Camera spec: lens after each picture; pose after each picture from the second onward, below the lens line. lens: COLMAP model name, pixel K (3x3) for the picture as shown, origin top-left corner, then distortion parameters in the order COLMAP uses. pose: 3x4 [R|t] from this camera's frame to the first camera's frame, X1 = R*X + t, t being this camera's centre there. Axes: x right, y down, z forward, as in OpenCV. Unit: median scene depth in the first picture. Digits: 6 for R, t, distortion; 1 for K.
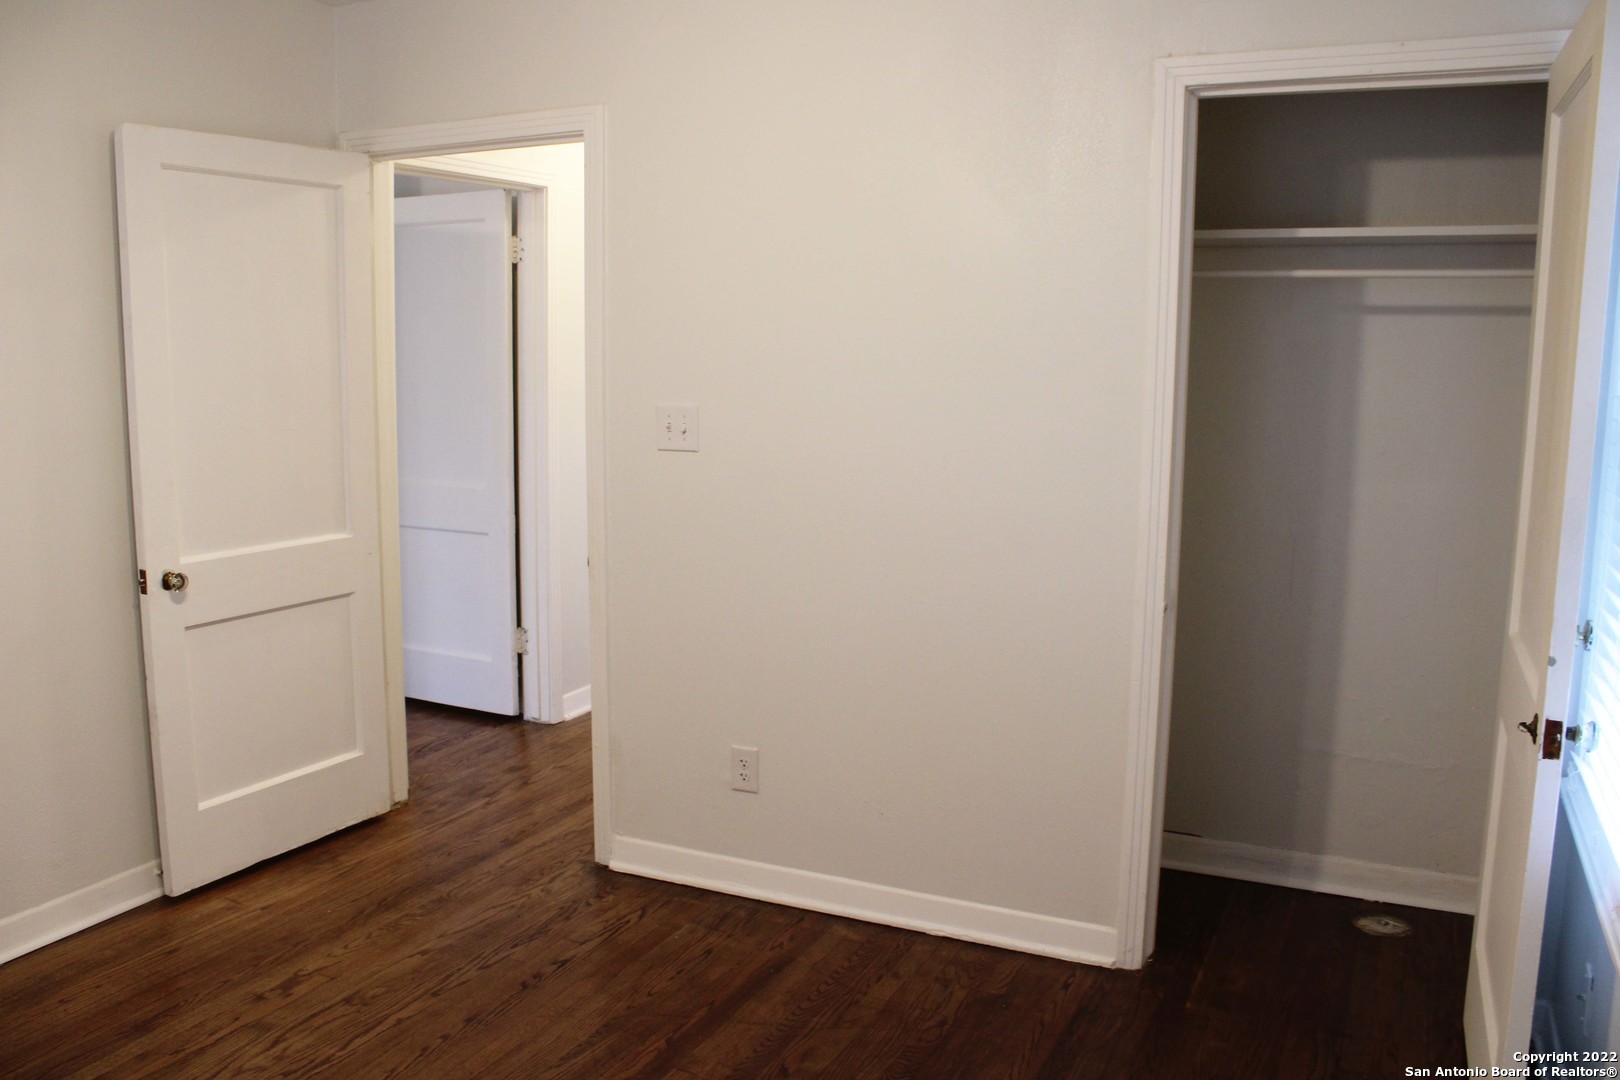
lens RADIAL K [[1331.1, 0, 808.4], [0, 1331.1, 543.2], [0, 0, 1]] dist [-0.169340, 0.142249]
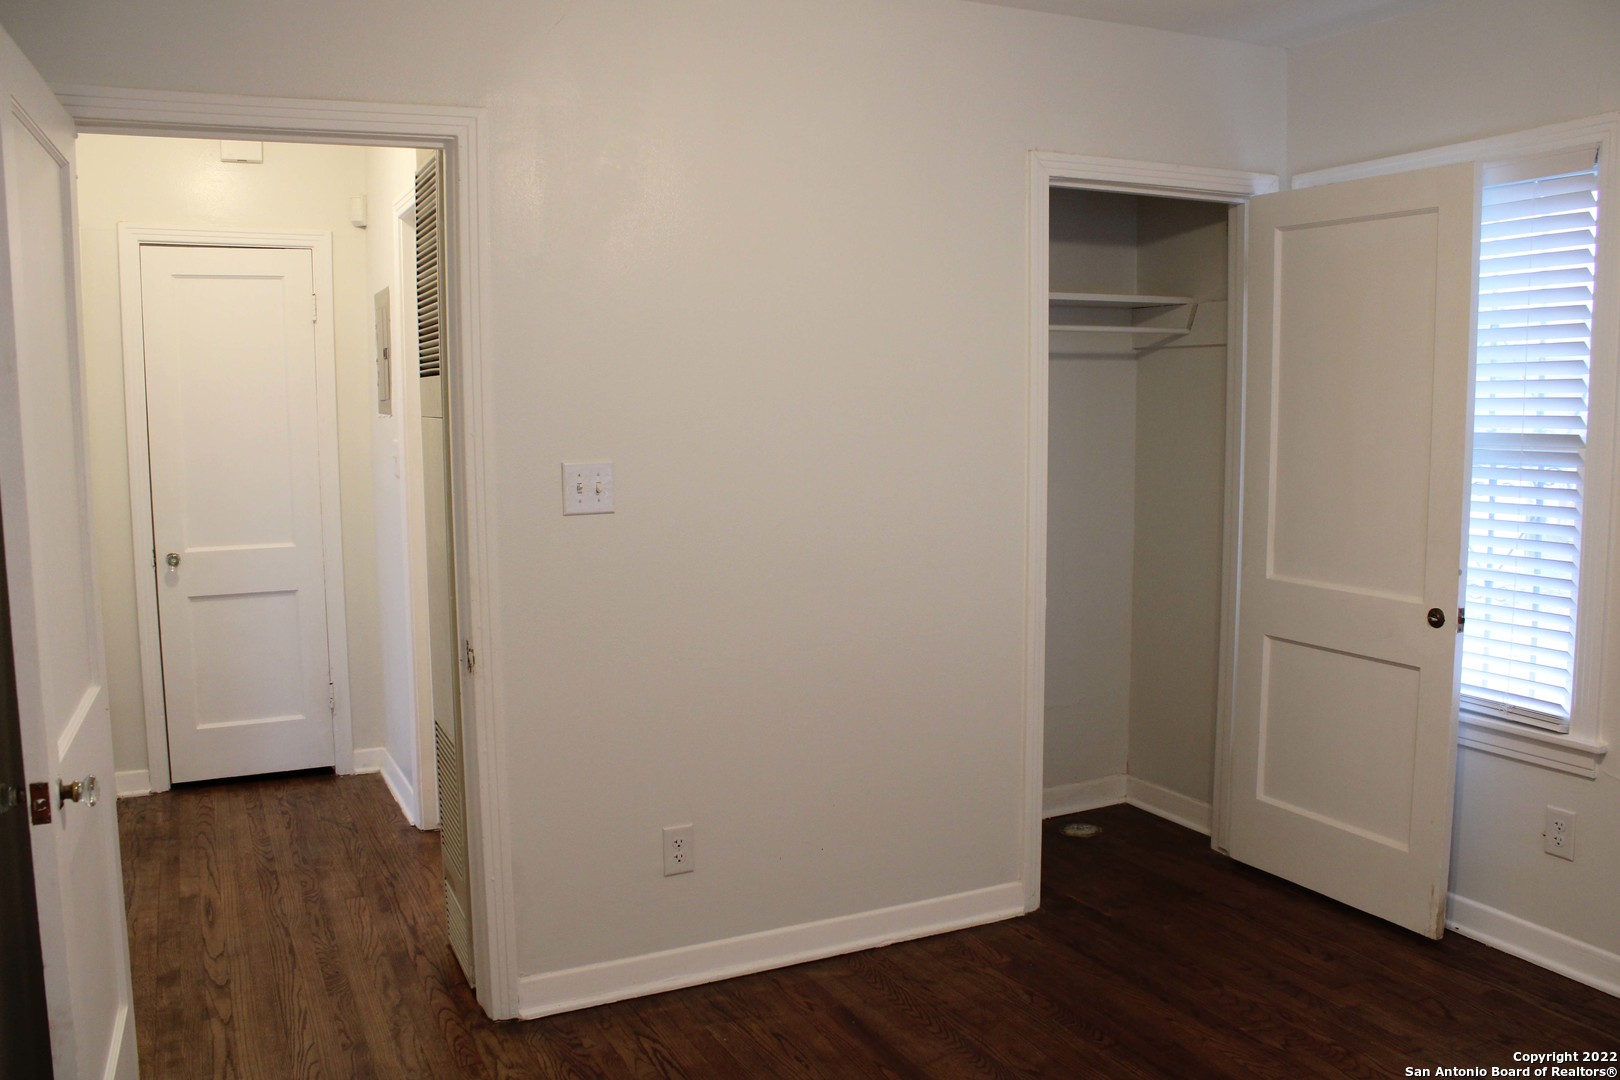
lens RADIAL K [[1331.1, 0, 808.4], [0, 1331.1, 543.2], [0, 0, 1]] dist [-0.169340, 0.142249]
pose [[0.628580, -0.099416, 0.771365, -0.695879], [0.130037, 0.991270, 0.021792, -0.051111], [-0.766797, 0.086608, 0.636020, 0.334844]]
